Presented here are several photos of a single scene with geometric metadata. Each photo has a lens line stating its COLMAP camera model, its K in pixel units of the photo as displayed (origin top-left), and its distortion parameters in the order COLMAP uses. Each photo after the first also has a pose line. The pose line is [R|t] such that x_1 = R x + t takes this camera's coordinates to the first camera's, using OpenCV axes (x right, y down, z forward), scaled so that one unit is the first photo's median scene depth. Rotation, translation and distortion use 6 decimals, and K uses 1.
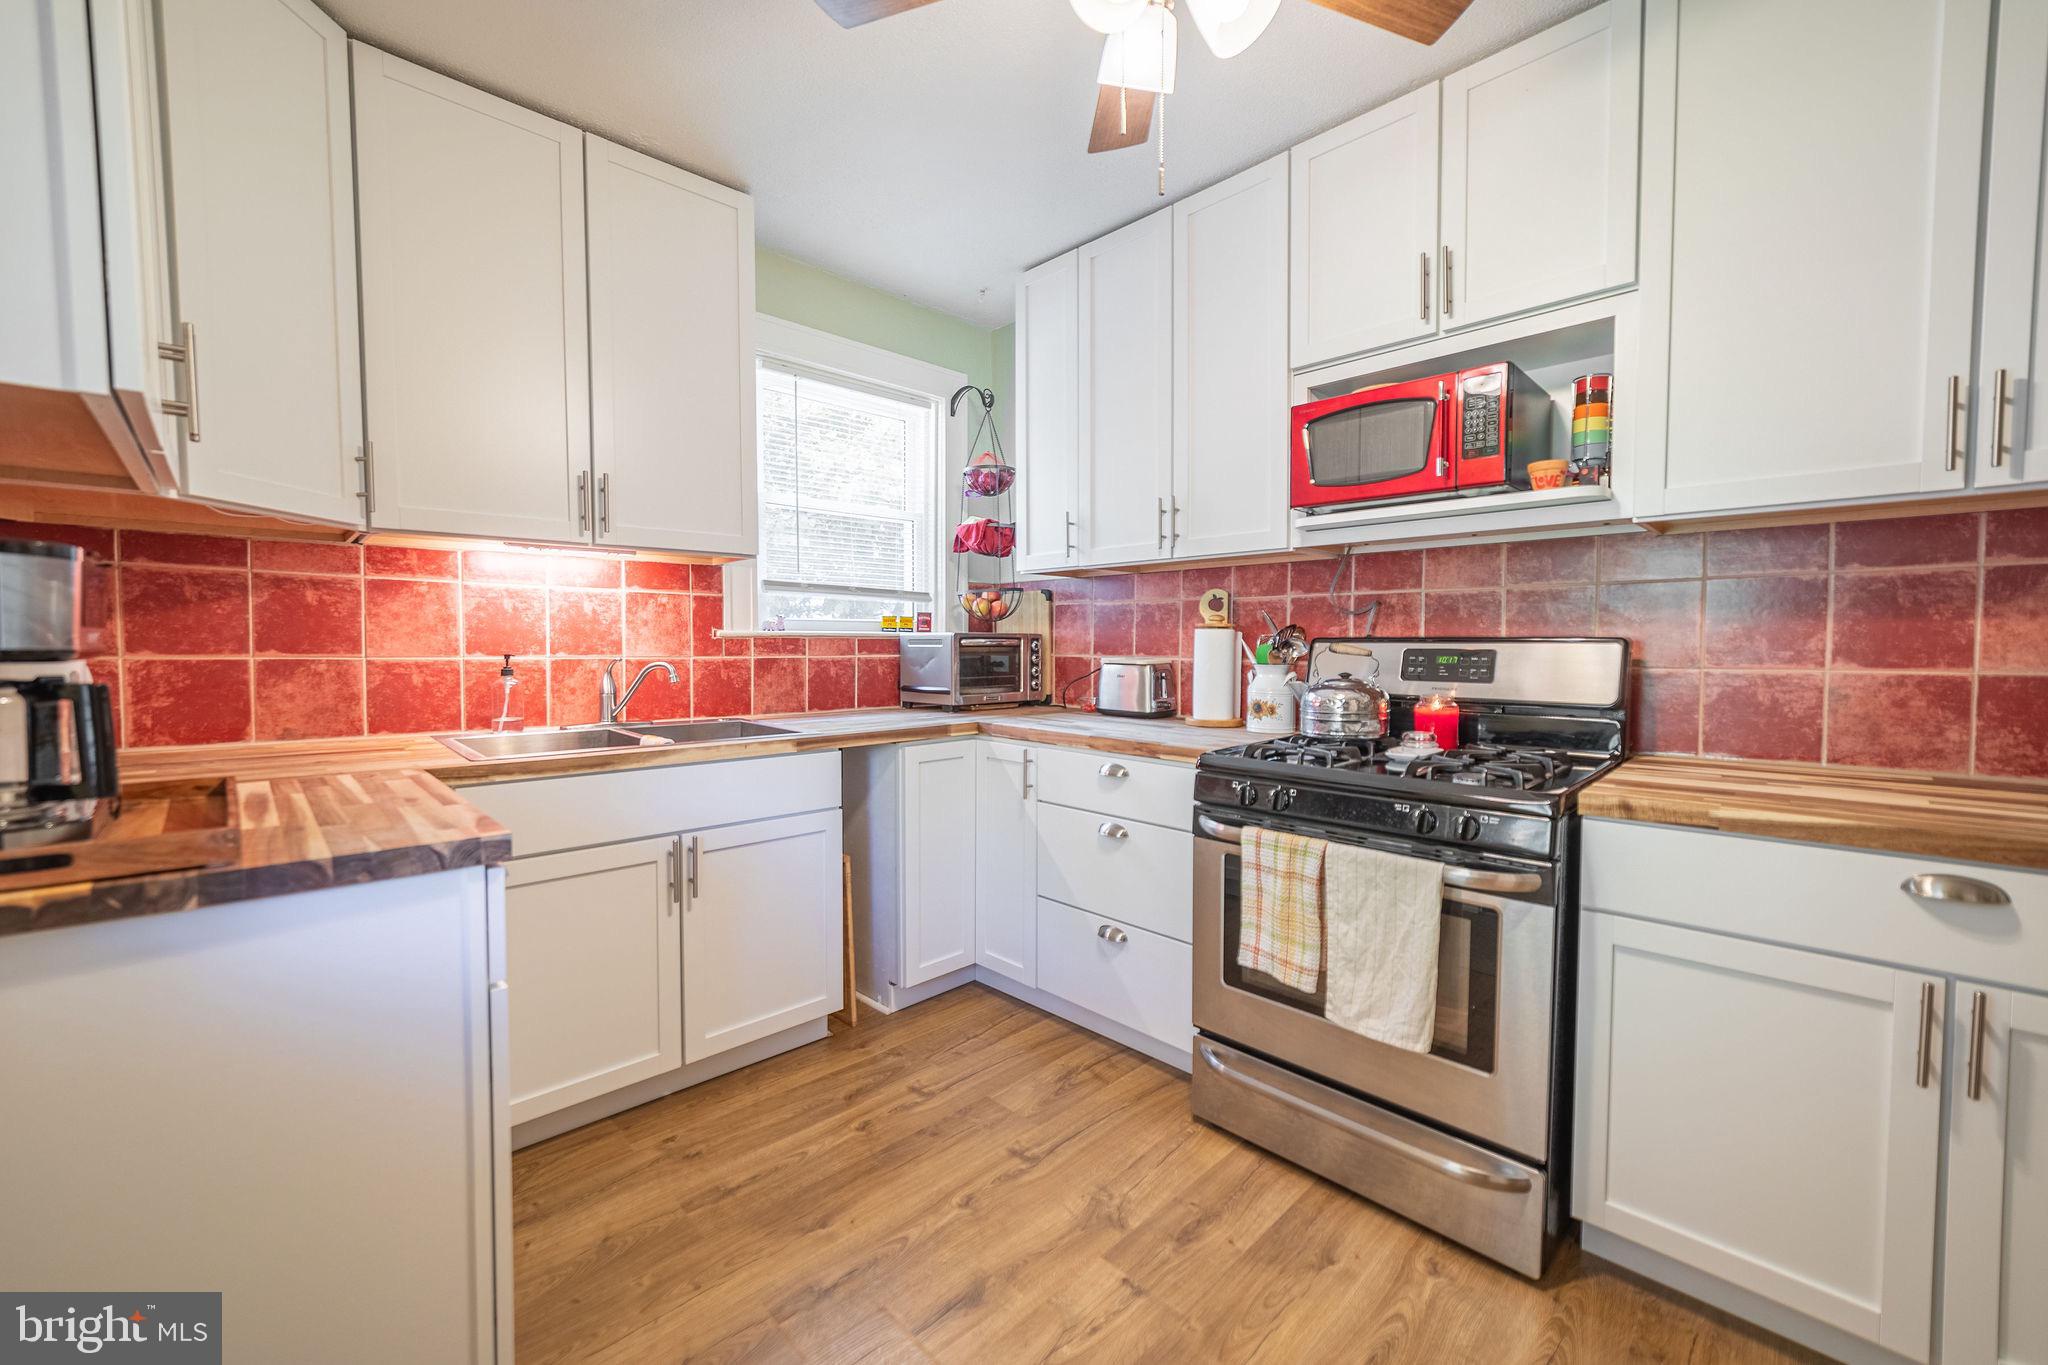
lens RADIAL K [[816.2, 0, 1037.4], [0, 816.2, 679.1], [0, 0, 1]] dist [-0.024019, 0.008147]
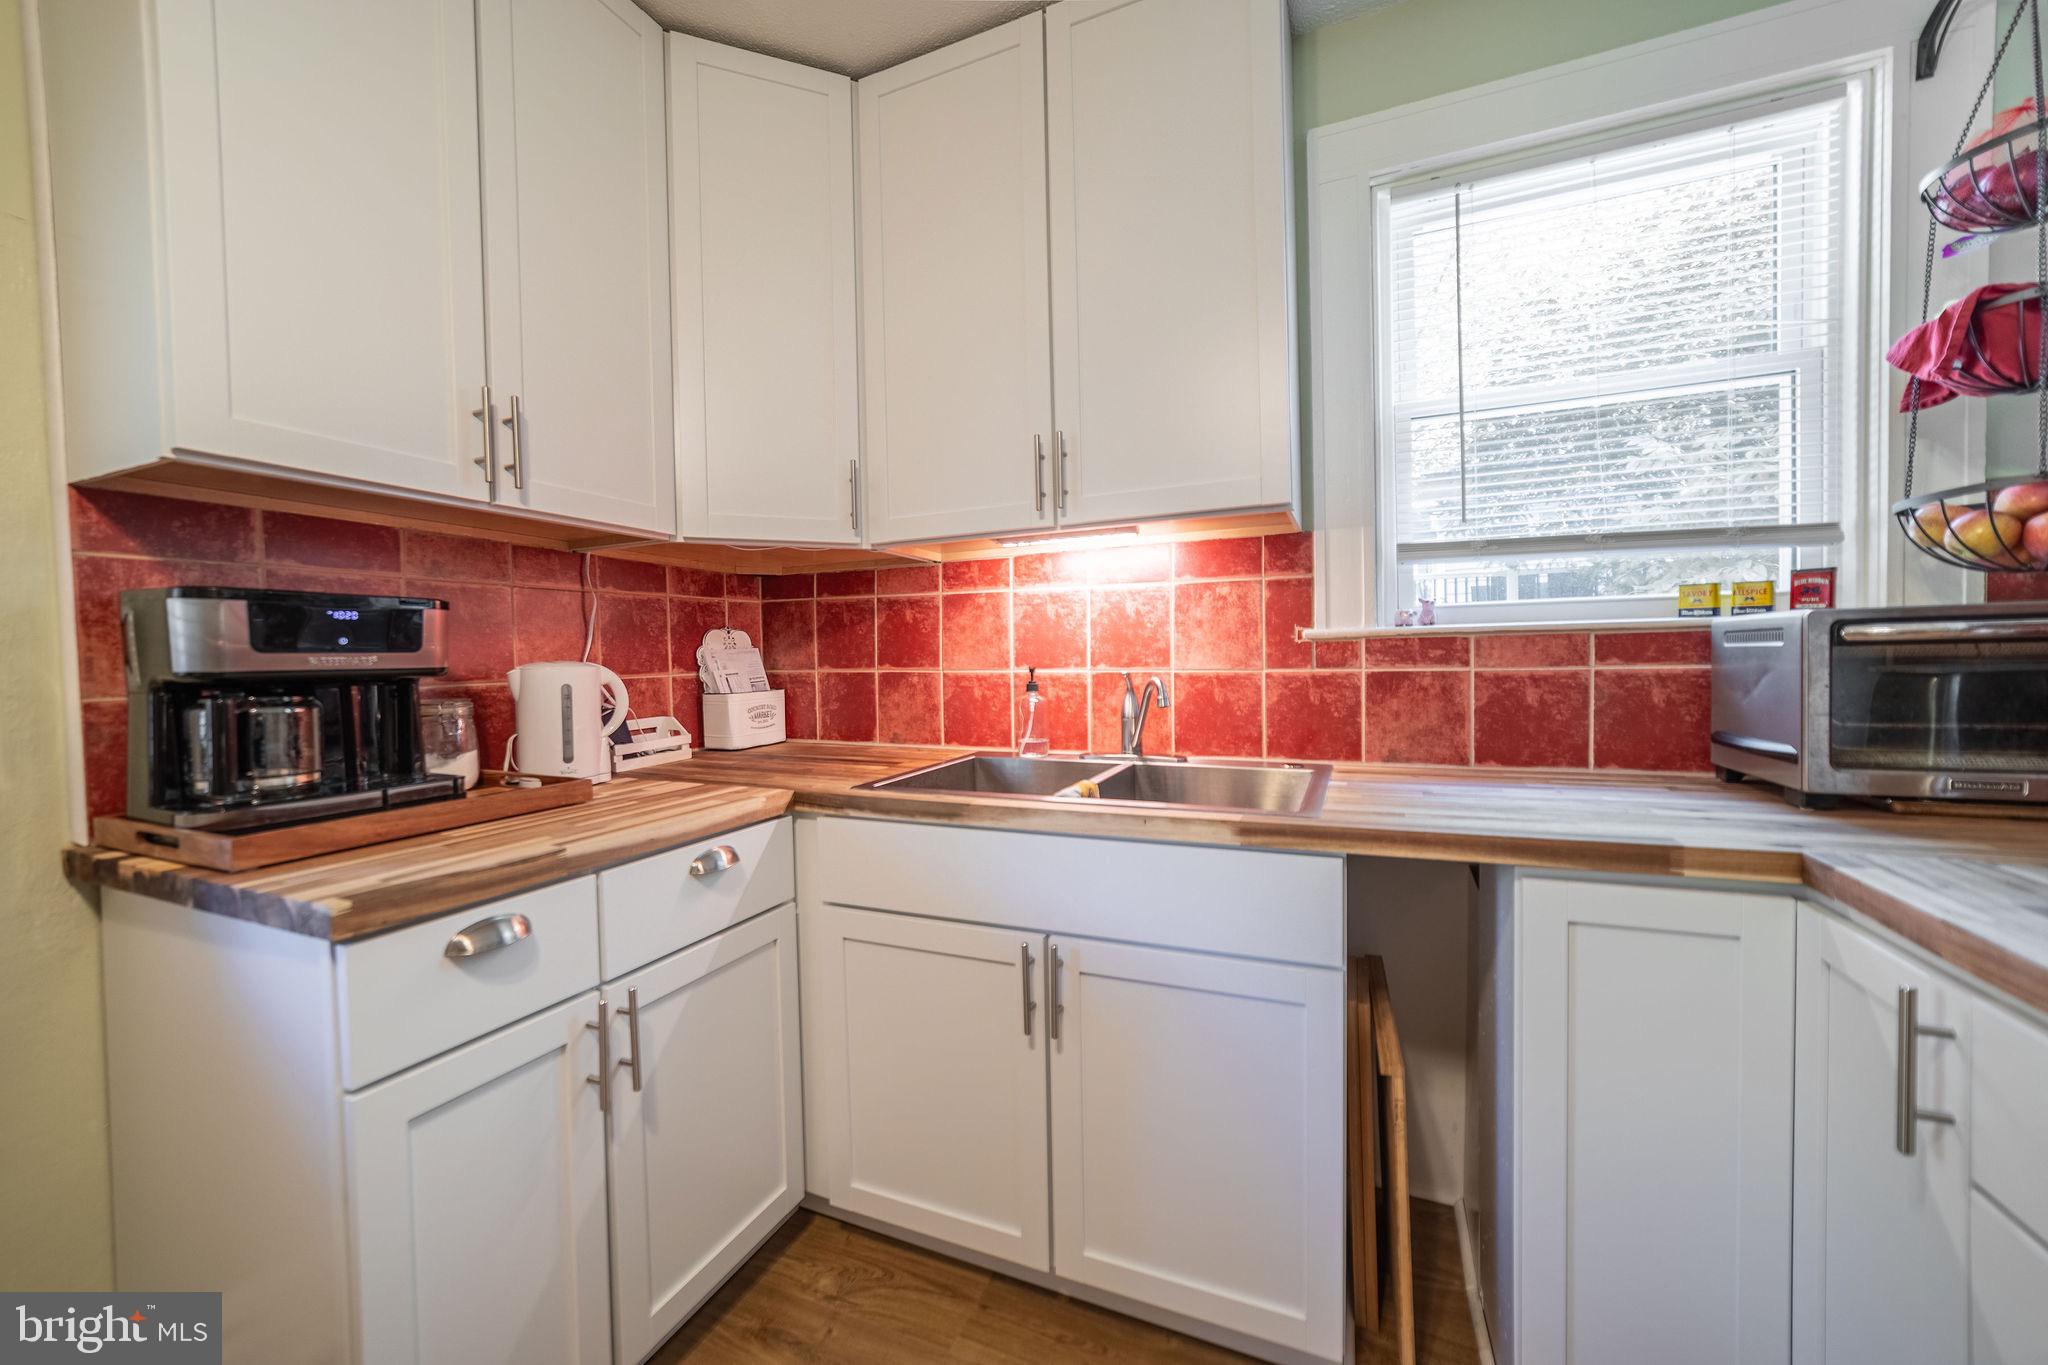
lens RADIAL K [[785.9, 0, 1022.1], [0, 785.9, 678.7], [0, 0, 1]] dist [-0.023449, 0.009037]
pose [[0.370428, 0.013330, -0.928766, 0.147405], [-0.021275, 0.999756, 0.005864, -0.023908], [0.928618, 0.017587, 0.370621, 0.704474]]
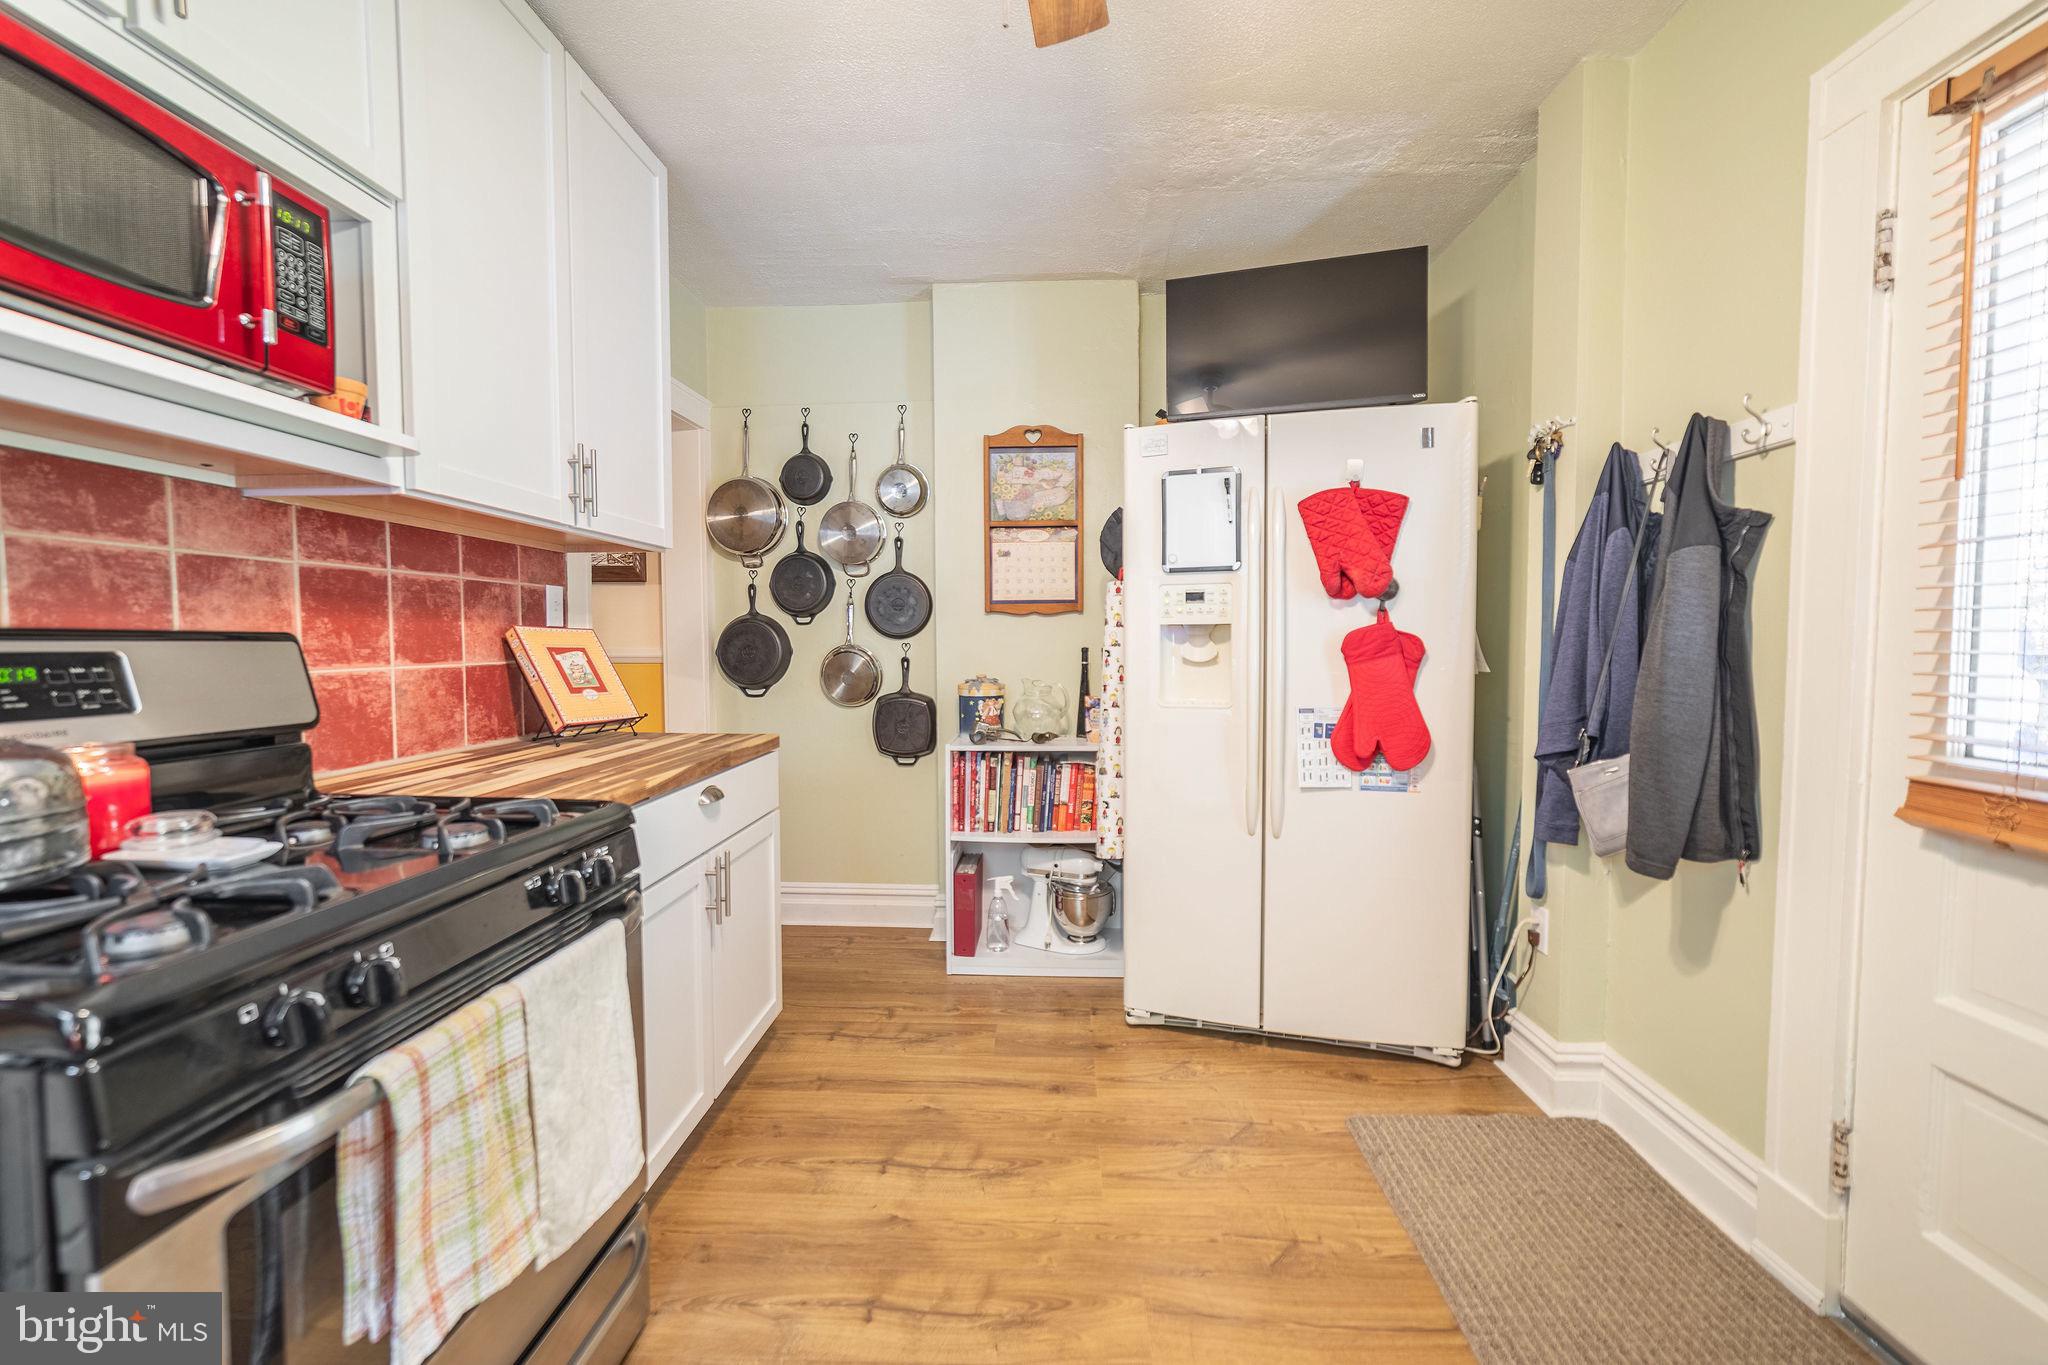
lens RADIAL K [[802.7, 0, 1024.0], [0, 802.7, 682.5], [0, 0, 1]] dist [-0.022018, 0.009566]
pose [[-0.672020, -0.038414, 0.739536, -0.237247], [0.032856, 0.996124, 0.081598, -0.038125], [-0.739804, 0.079134, -0.668153, 0.867520]]
